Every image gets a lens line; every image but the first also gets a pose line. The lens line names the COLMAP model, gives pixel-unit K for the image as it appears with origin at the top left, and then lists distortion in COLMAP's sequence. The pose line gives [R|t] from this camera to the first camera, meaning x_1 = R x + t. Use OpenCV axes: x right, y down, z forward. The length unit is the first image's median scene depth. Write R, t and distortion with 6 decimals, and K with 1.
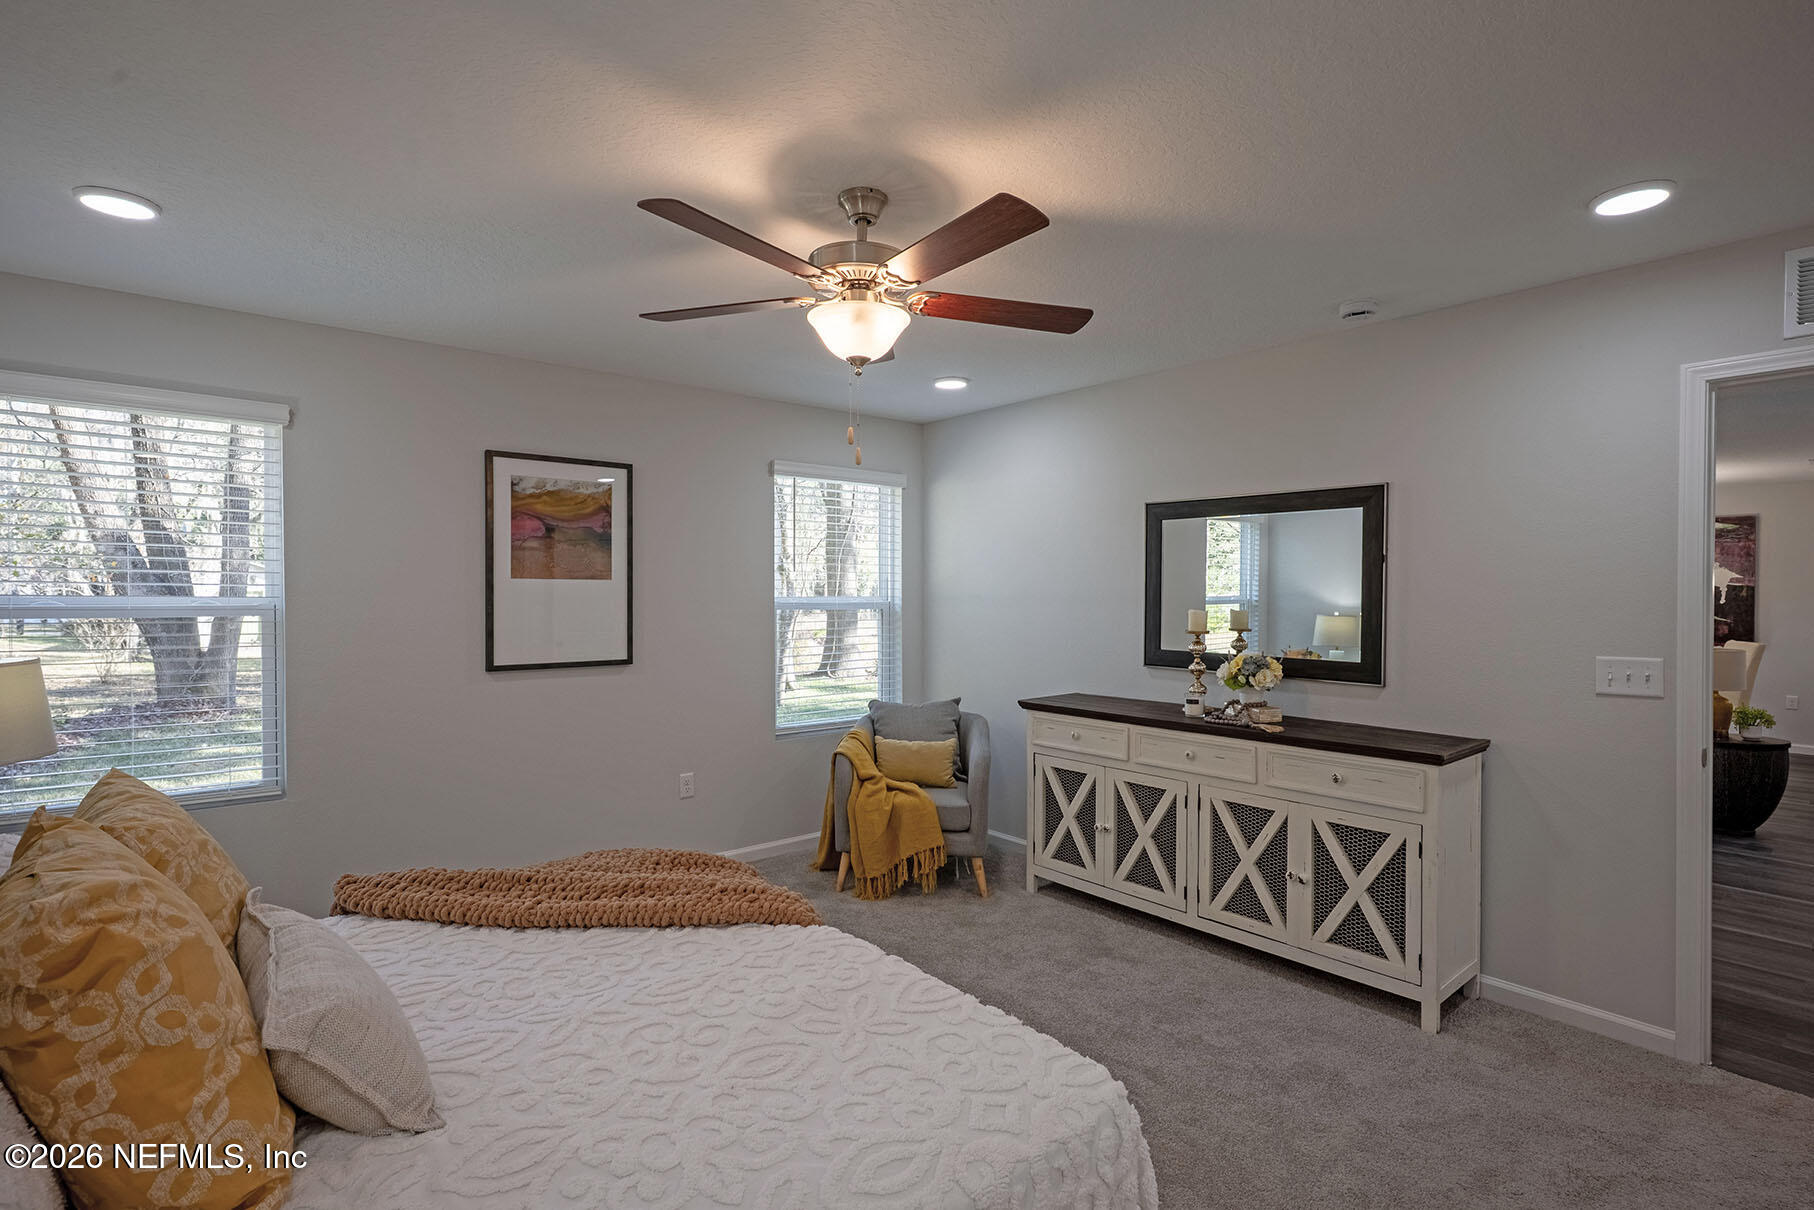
lens RADIAL K [[881.5, 0, 907.0], [0, 881.5, 605.0], [0, 0, 1]] dist [-0.001845, -0.000007]
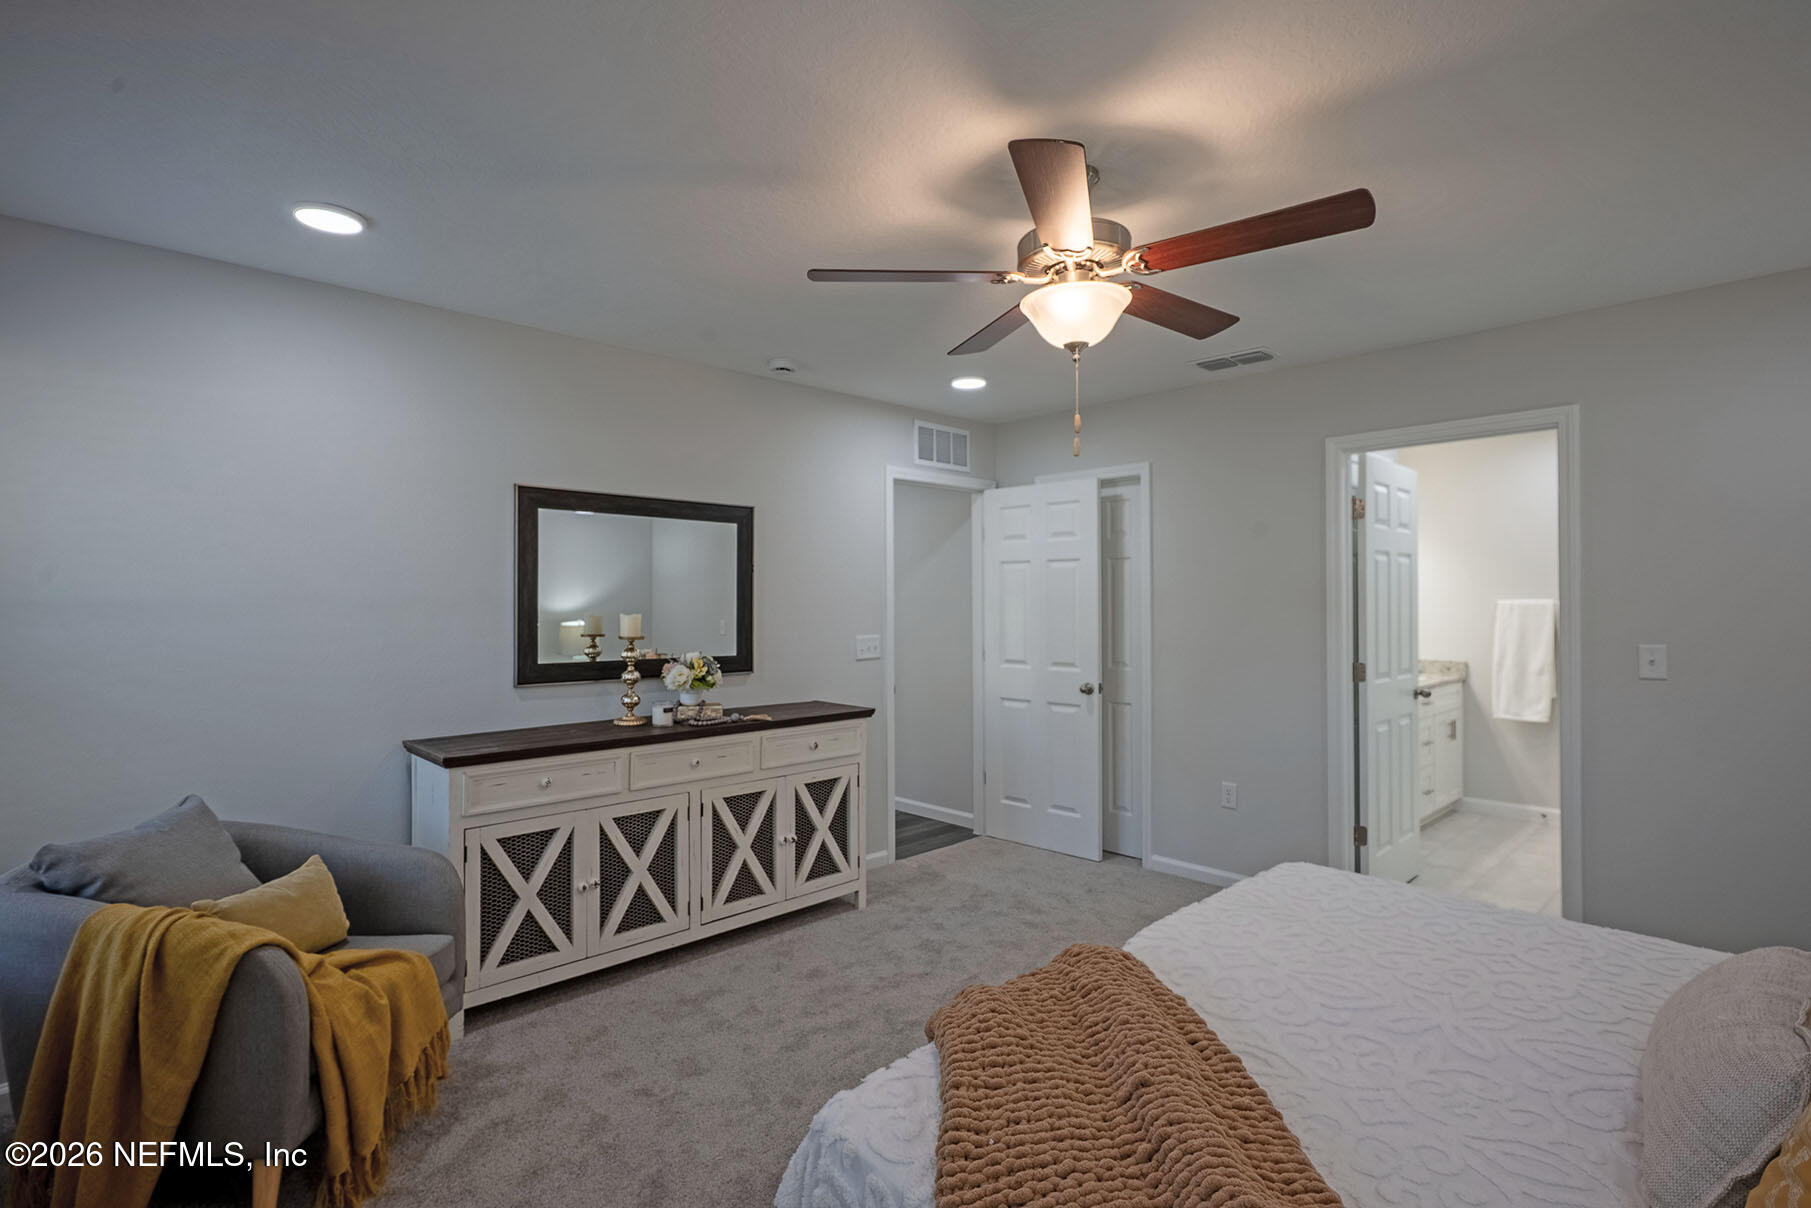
lens RADIAL K [[881.9, 0, 895.9], [0, 881.9, 597.8], [0, 0, 1]] dist [0.001770, 0.000804]
pose [[-0.067436, 0.001089, 0.997723, -0.663075], [0.014927, 0.999889, -0.000082, -0.007950], [-0.997612, 0.014887, -0.067445, 0.841707]]
